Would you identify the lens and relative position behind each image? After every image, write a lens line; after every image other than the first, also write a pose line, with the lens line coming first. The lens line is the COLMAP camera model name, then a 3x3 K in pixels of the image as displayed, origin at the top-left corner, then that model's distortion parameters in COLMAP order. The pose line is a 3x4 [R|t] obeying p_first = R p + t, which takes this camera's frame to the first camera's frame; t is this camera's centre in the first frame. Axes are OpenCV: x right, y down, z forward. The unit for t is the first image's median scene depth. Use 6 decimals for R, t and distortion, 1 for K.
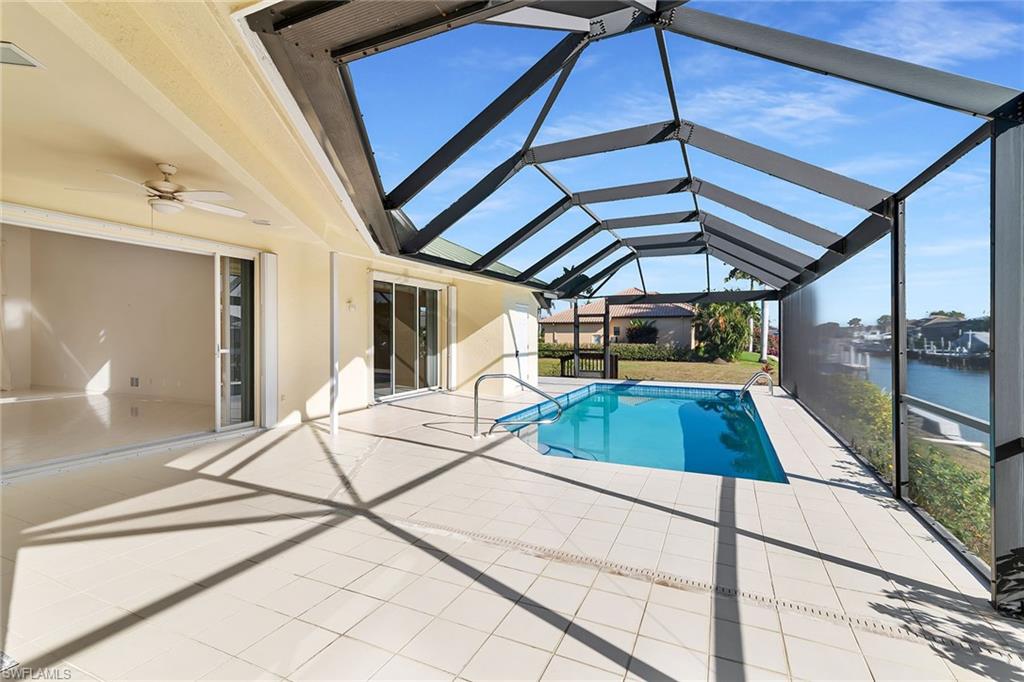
lens RADIAL K [[474.3, 0, 507.3], [0, 474.3, 338.1], [0, 0, 1]] dist [-0.002839, 0.000096]
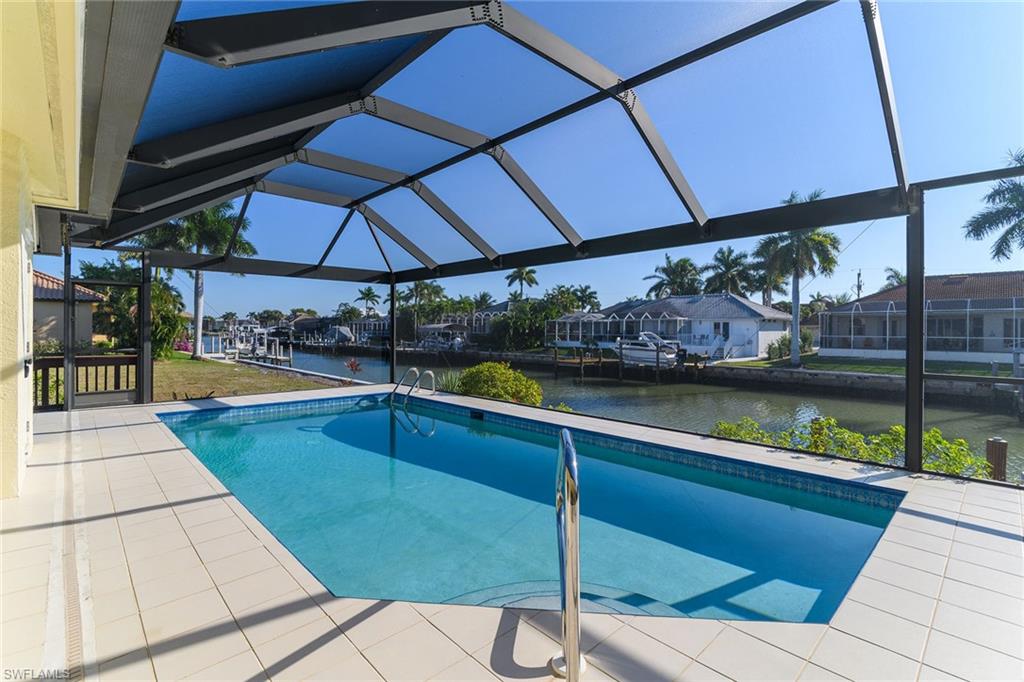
lens RADIAL K [[479.4, 0, 508.1], [0, 479.4, 337.1], [0, 0, 1]] dist [-0.013405, 0.000602]
pose [[0.374375, -0.013325, 0.927181, -0.049835], [0.003618, 0.999910, 0.012909, 0.001936], [-0.927270, -0.001478, 0.374390, 0.149891]]
